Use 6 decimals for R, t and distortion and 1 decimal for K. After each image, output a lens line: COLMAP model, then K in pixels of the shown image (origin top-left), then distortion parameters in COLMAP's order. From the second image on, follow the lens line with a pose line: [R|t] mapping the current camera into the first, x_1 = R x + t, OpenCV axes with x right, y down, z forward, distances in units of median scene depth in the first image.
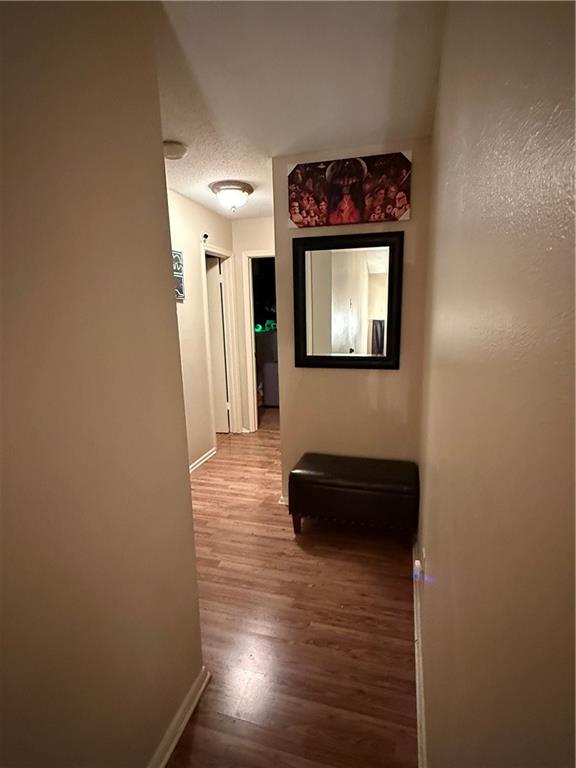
lens RADIAL K [[399.0, 0, 288.0], [0, 399.0, 384.0], [0, 0, 1]] dist [-0.000614, -0.001146]
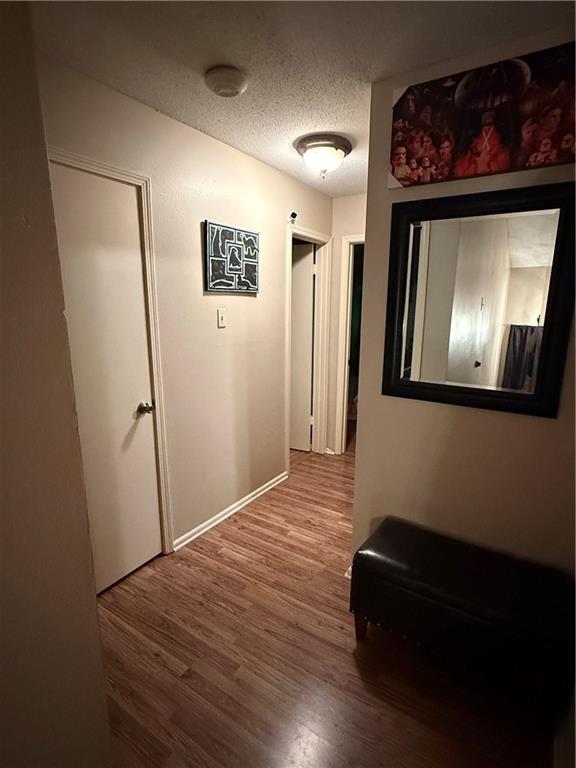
lens RADIAL K [[399.0, 0, 288.0], [0, 399.0, 384.0], [0, 0, 1]] dist [-0.000614, -0.001146]
pose [[0.955915, 0.089502, -0.279672, 0.054904], [-0.086657, 0.995983, 0.022548, -0.063877], [0.280566, 0.002682, 0.959831, 0.302975]]
